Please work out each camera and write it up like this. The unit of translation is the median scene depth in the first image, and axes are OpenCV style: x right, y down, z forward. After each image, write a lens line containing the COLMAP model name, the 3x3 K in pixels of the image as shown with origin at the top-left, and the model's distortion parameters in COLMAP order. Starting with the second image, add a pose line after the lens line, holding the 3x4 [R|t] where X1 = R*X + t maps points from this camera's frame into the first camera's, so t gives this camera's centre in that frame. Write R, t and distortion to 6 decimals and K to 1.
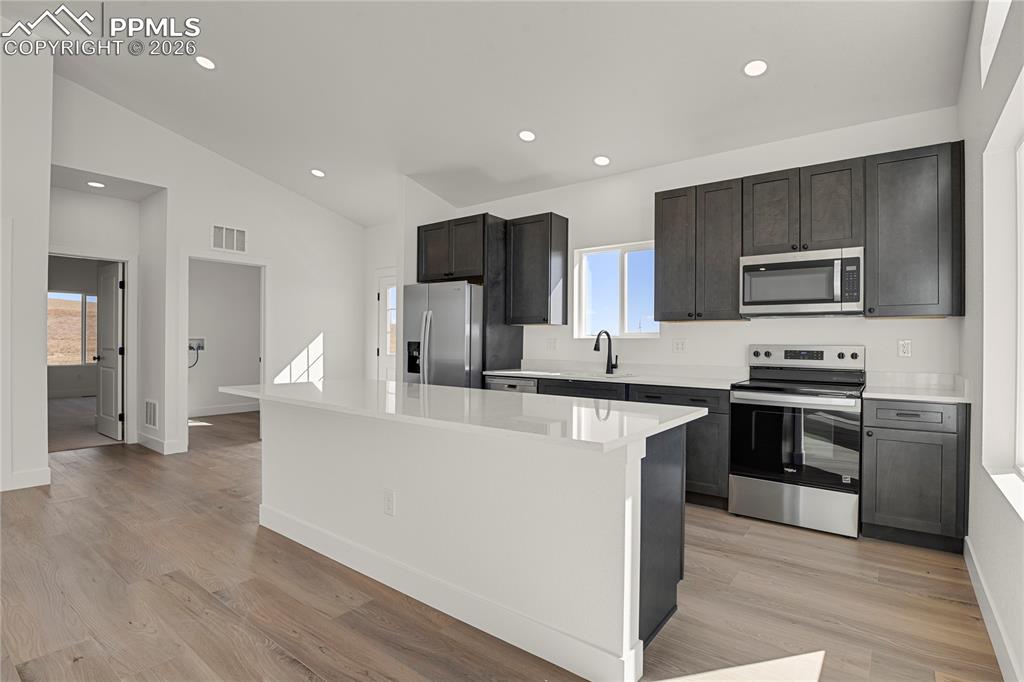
lens RADIAL K [[495.2, 0, 523.1], [0, 495.2, 343.2], [0, 0, 1]] dist [-0.029874, -0.000440]
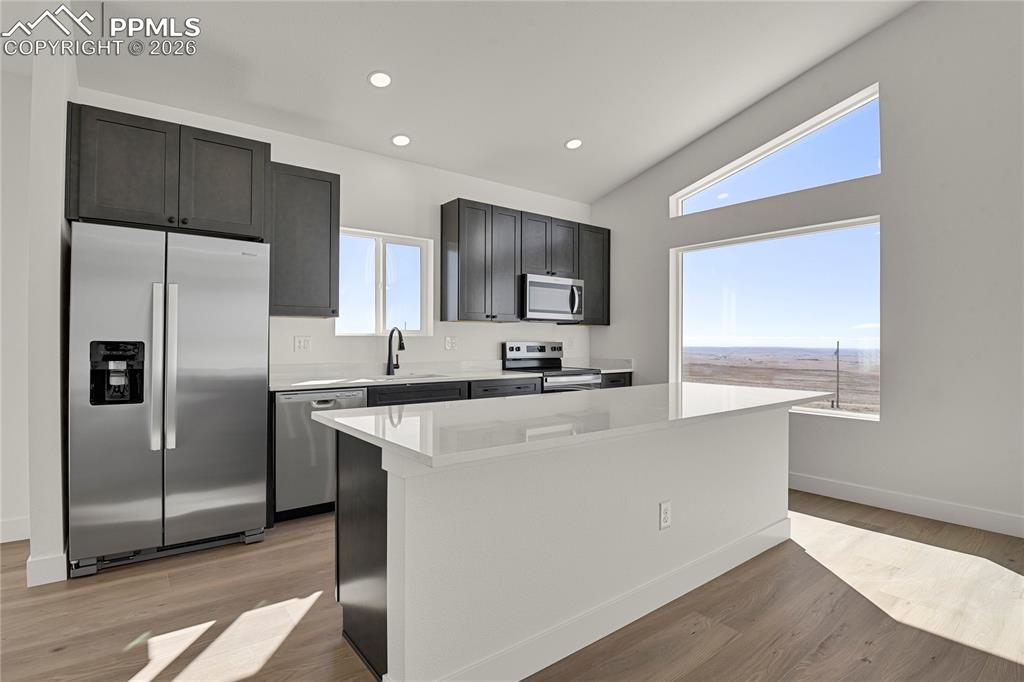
lens RADIAL K [[505.3, 0, 519.0], [0, 505.3, 341.4], [0, 0, 1]] dist [-0.033386, -0.000229]
pose [[0.257239, -0.007374, 0.966320, -0.781509], [0.001729, 0.999973, 0.007171, -0.007577], [-0.966346, -0.000174, 0.257245, 0.636382]]
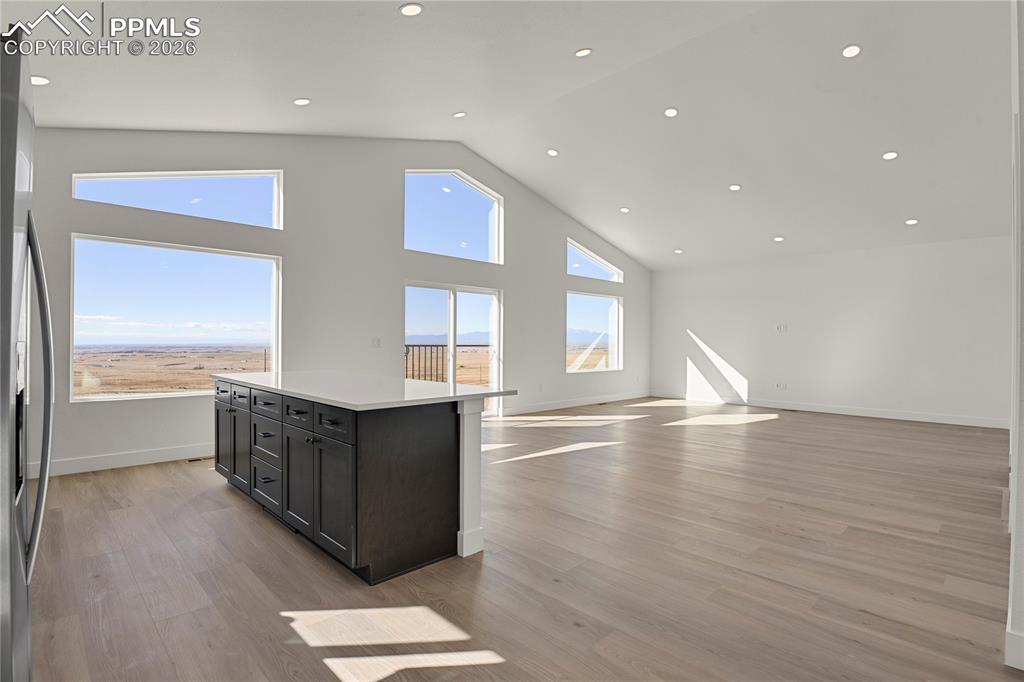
lens RADIAL K [[495.2, 0, 523.1], [0, 495.2, 343.2], [0, 0, 1]] dist [-0.029874, -0.000440]
pose [[-0.990120, -0.014660, 0.139457, -0.596398], [-0.014007, 0.999886, 0.005662, -0.003058], [-0.139524, 0.003652, -0.990212, 1.509782]]
